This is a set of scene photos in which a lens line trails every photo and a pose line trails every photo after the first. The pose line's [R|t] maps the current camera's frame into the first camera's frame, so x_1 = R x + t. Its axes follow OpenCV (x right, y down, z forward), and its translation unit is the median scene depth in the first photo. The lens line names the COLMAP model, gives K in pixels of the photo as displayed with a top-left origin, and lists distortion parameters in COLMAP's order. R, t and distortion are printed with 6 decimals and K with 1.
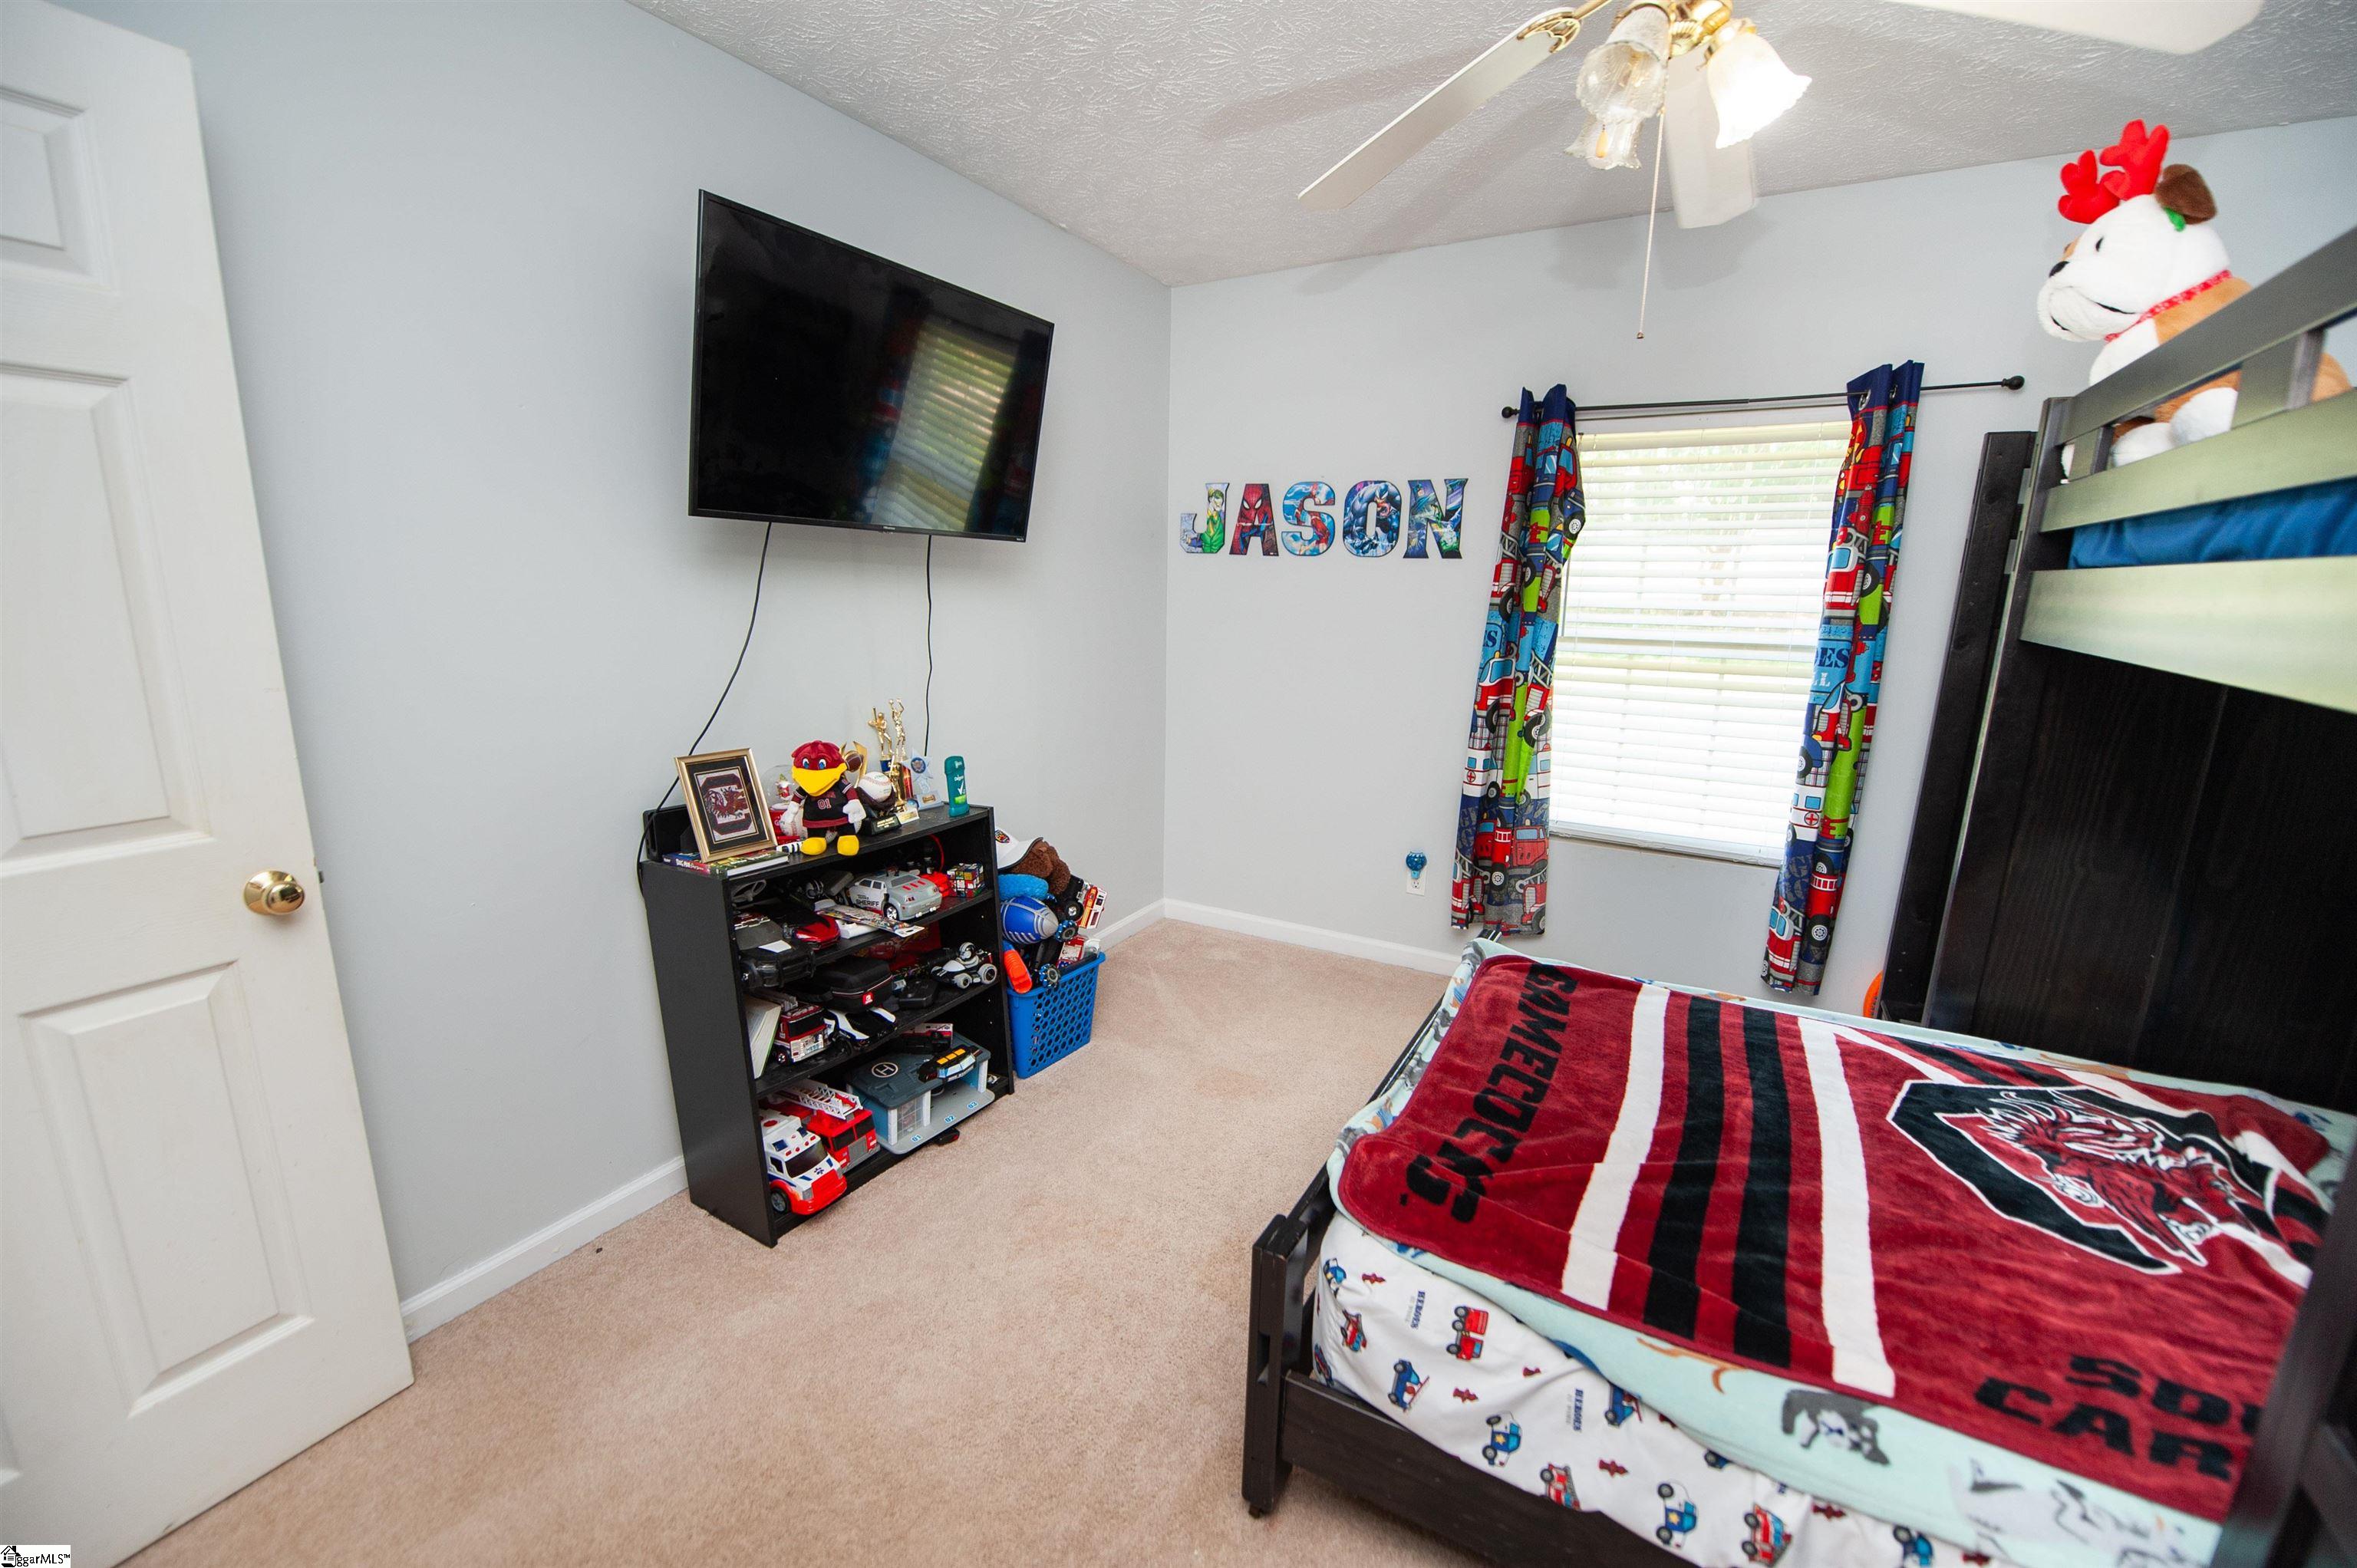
lens RADIAL K [[955.1, 0, 1181.0], [0, 955.1, 794.3], [0, 0, 1]] dist [-0.016727, -0.003925]
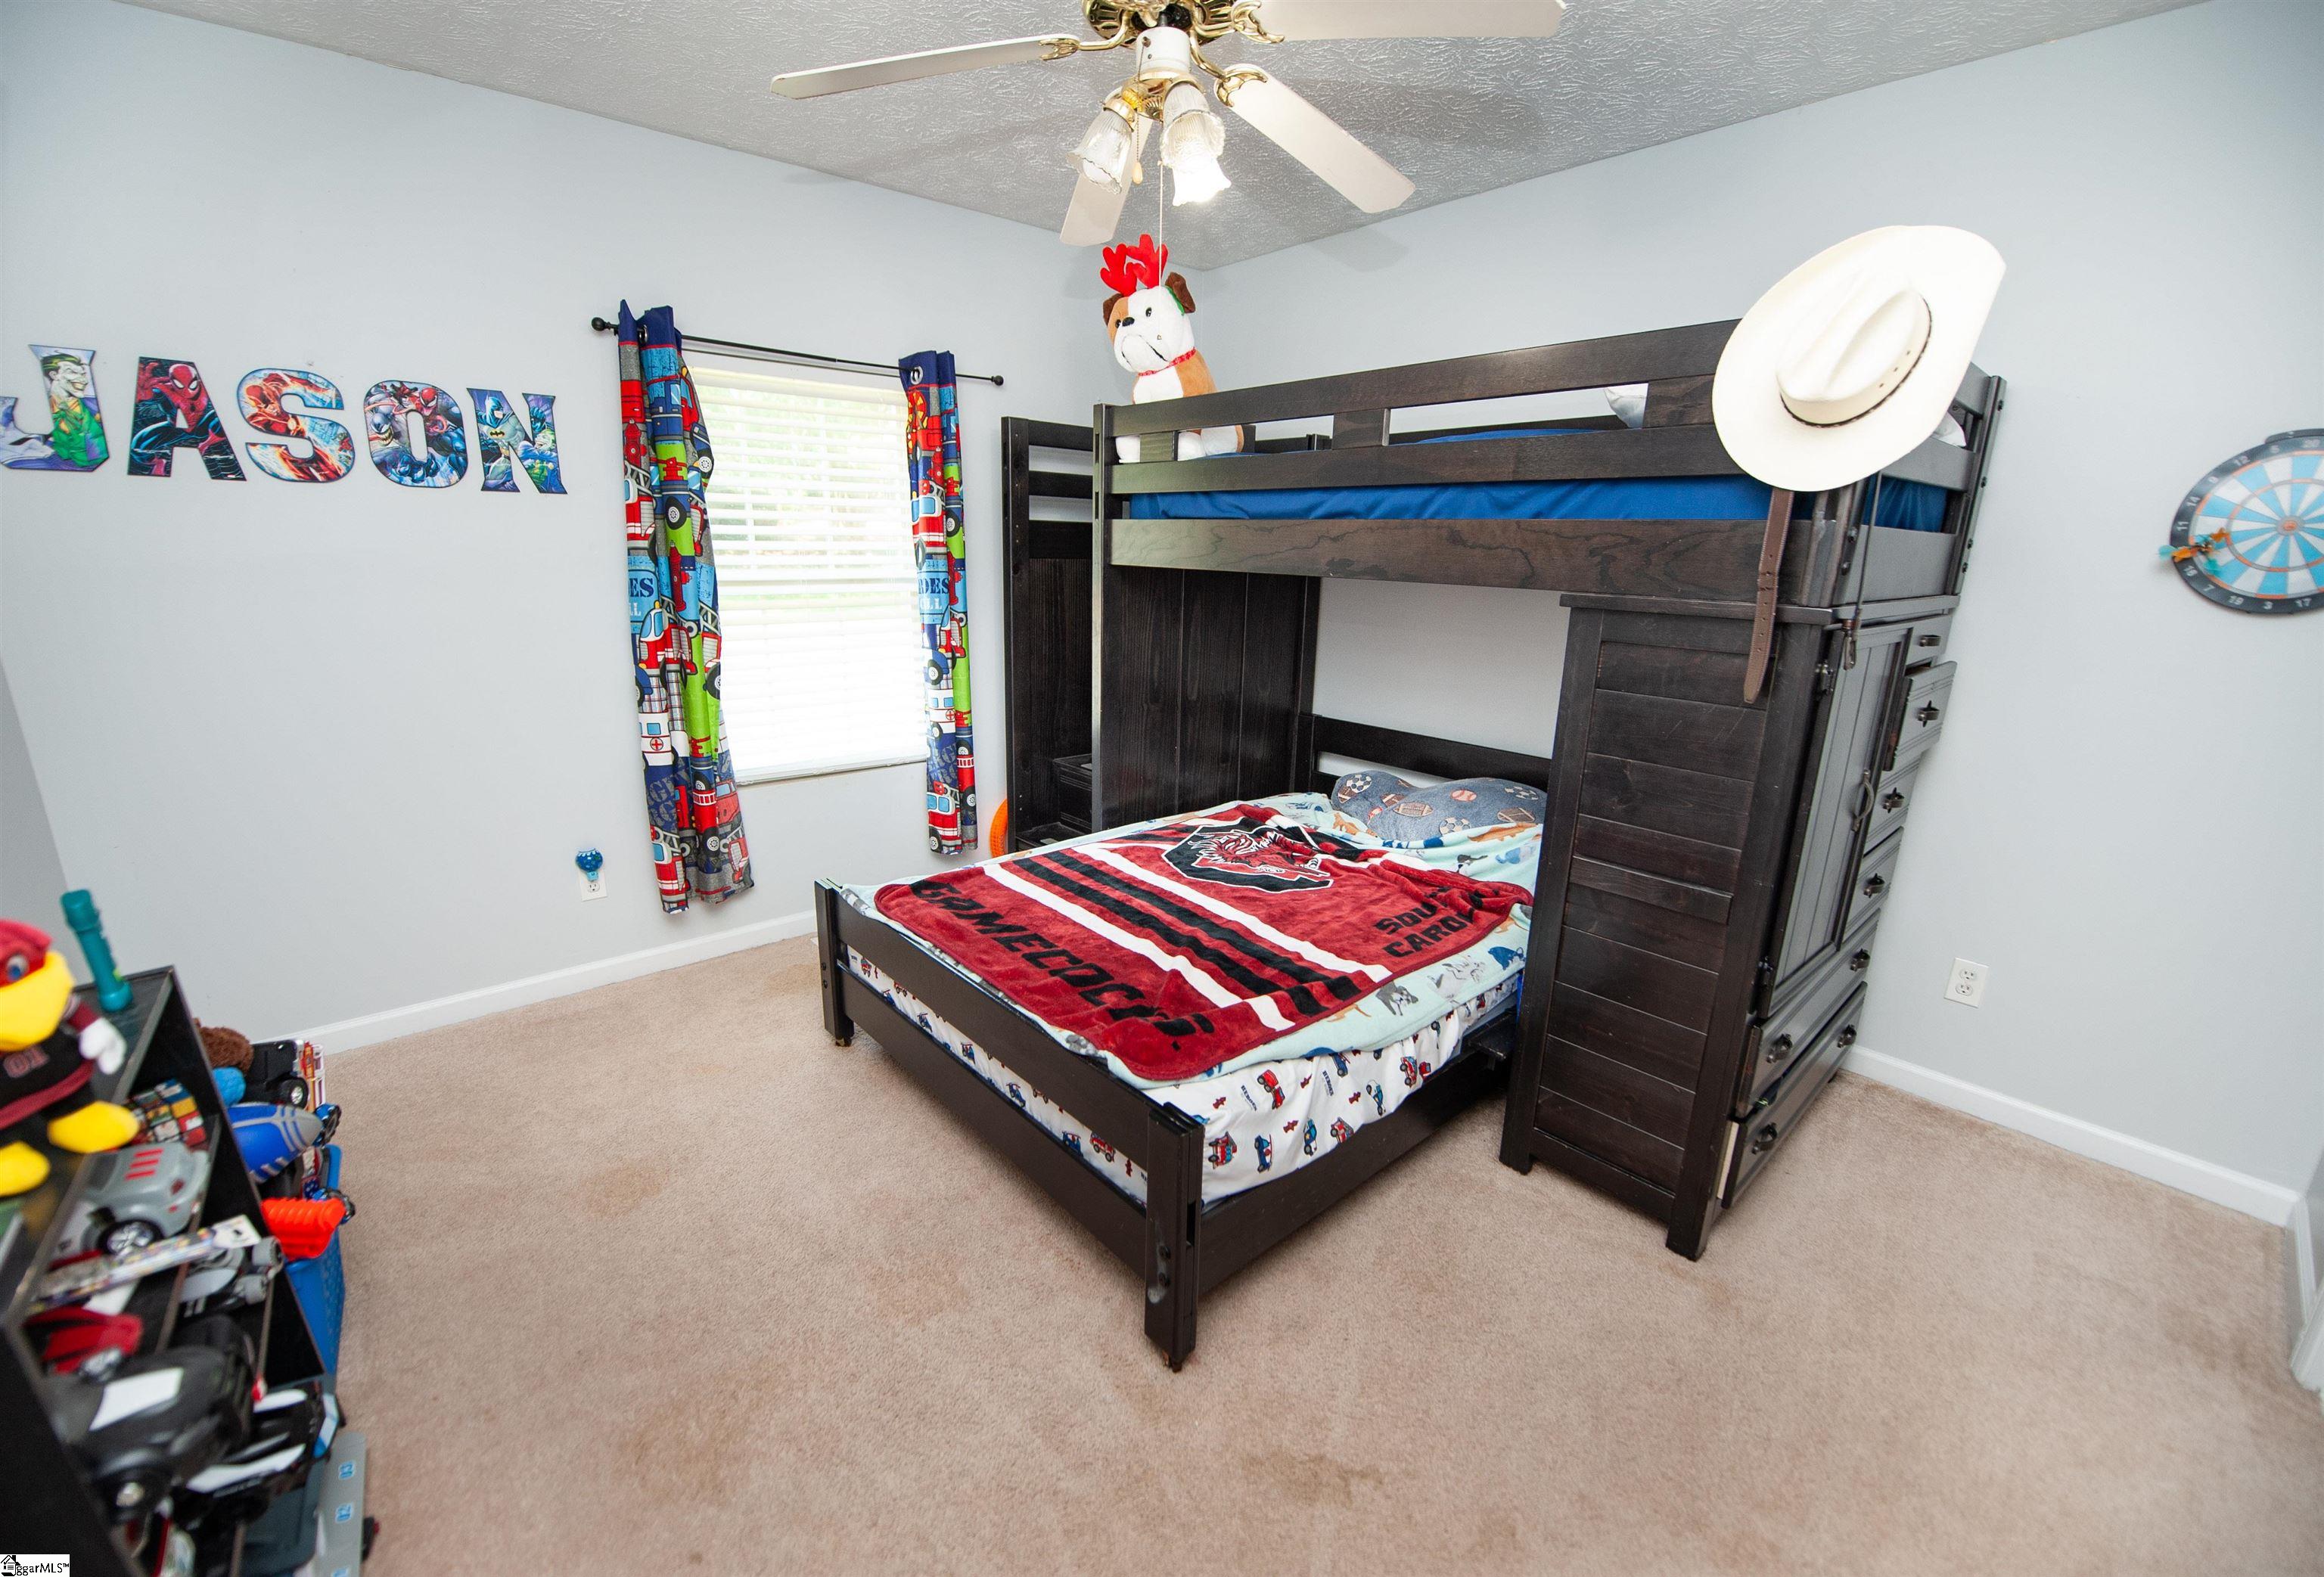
lens RADIAL K [[955.6, 0, 1154.2], [0, 955.6, 799.4], [0, 0, 1]] dist [-0.010936, -0.007347]
pose [[0.323919, -0.253816, 0.911402, -0.456860], [0.192356, 0.960888, 0.199233, -0.070539], [-0.926324, 0.110779, 0.360073, 0.313579]]
